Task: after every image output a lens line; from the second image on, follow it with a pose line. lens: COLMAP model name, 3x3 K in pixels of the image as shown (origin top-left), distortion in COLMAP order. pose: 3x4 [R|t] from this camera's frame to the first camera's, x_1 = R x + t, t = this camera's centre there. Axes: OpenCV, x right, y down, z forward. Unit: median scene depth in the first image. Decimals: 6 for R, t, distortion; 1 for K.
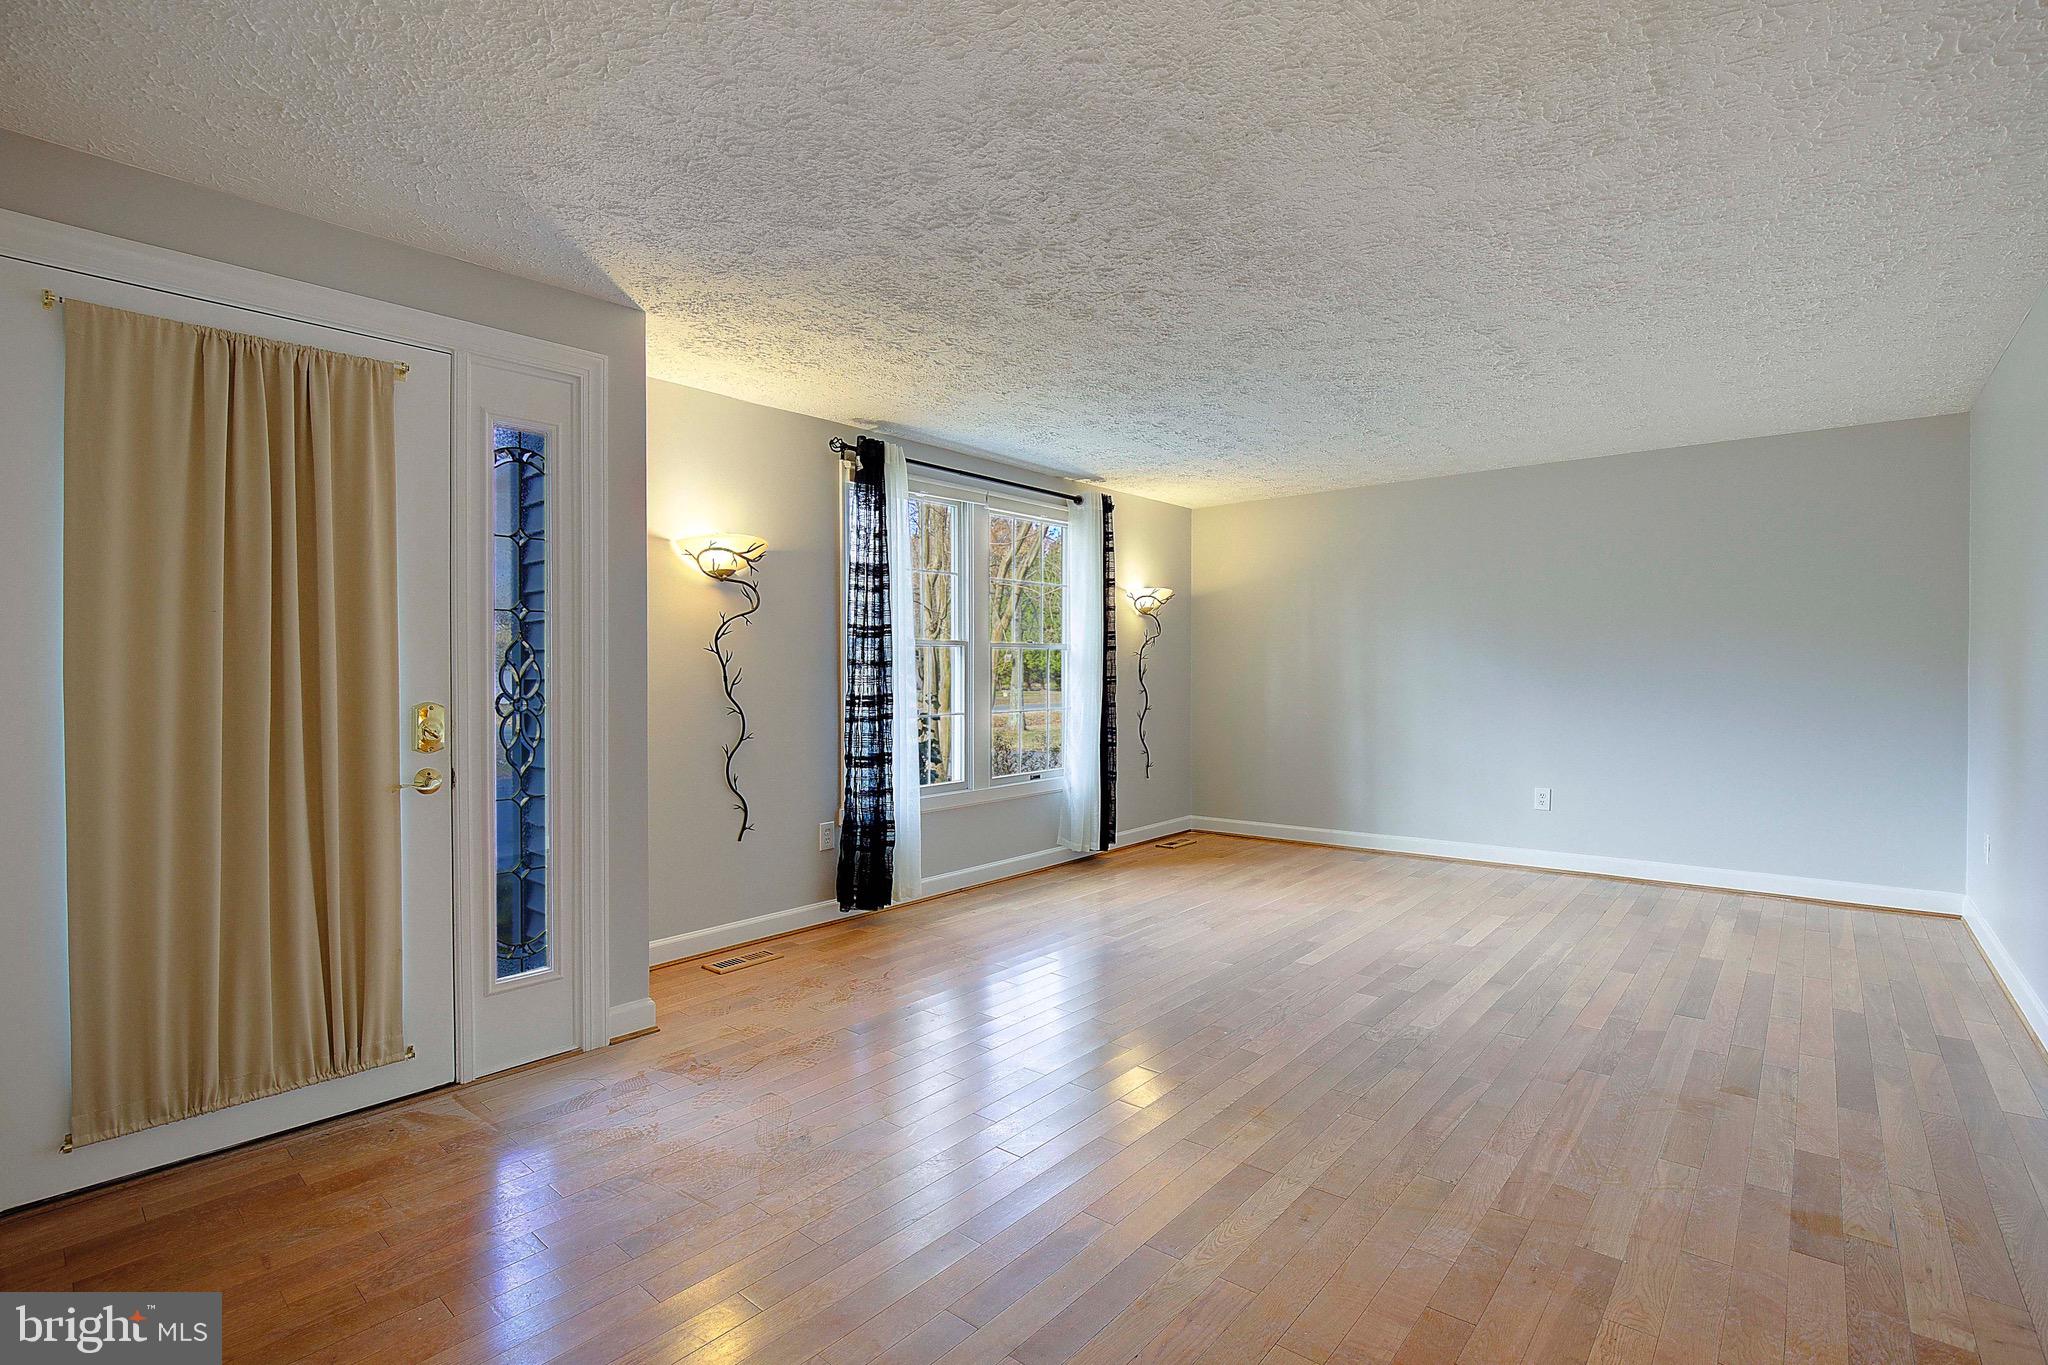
lens RADIAL K [[945.6, 0, 1070.4], [0, 945.6, 693.7], [0, 0, 1]] dist [-0.023866, 0.002721]
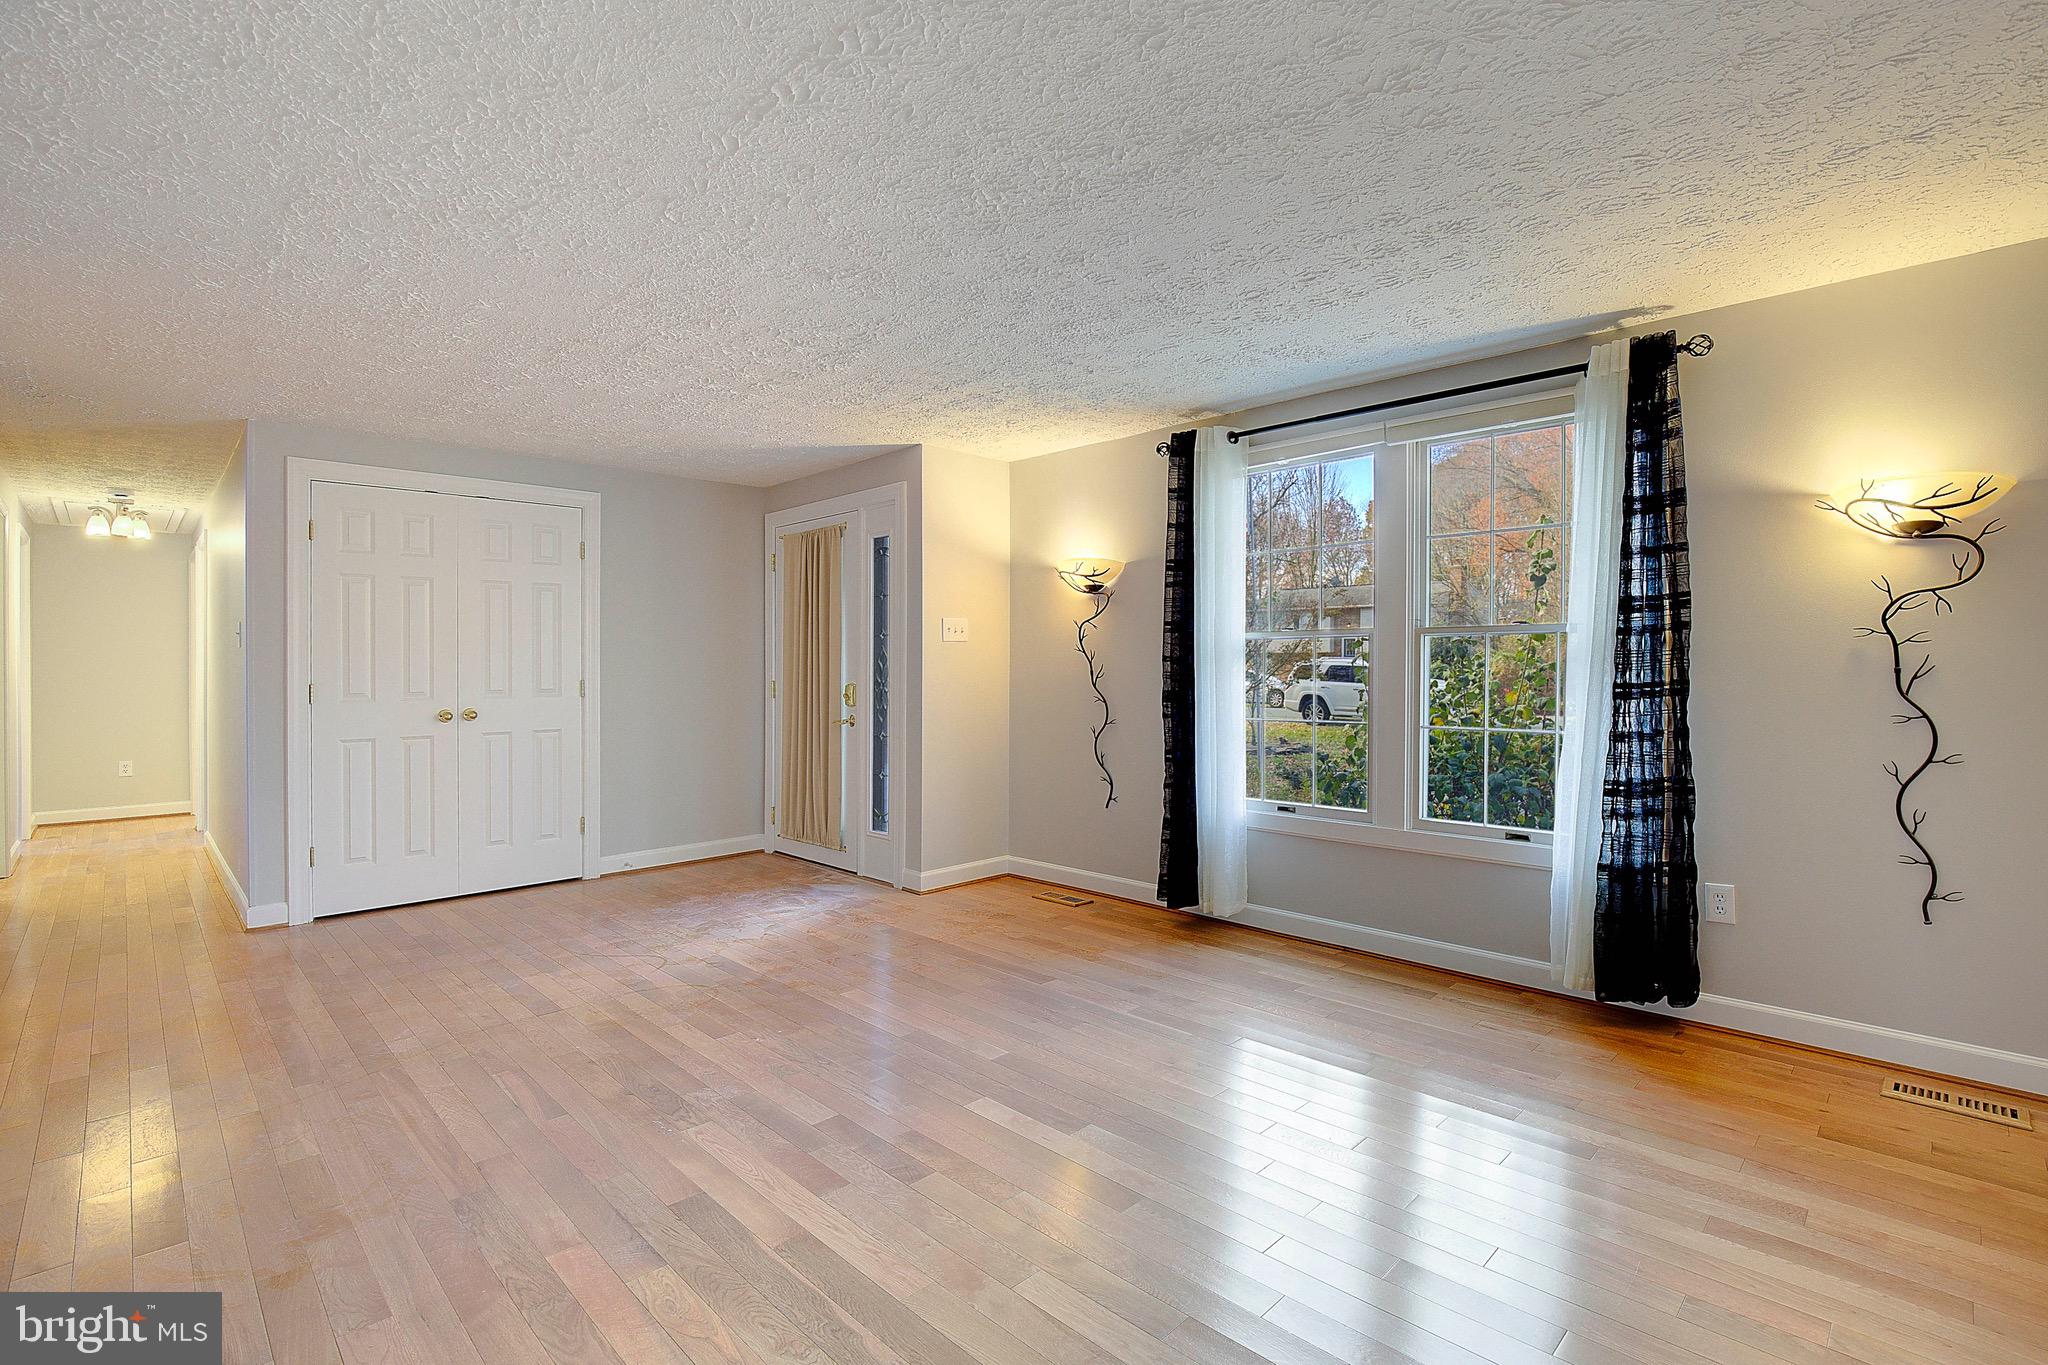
lens RADIAL K [[945.6, 0, 1032.1], [0, 945.6, 672.5], [0, 0, 1]] dist [-0.023866, 0.002721]
pose [[-0.109640, 0.015183, -0.993855, 0.898699], [-0.014911, 0.999746, 0.016918, -0.037926], [0.993859, 0.016674, -0.109386, 1.087074]]
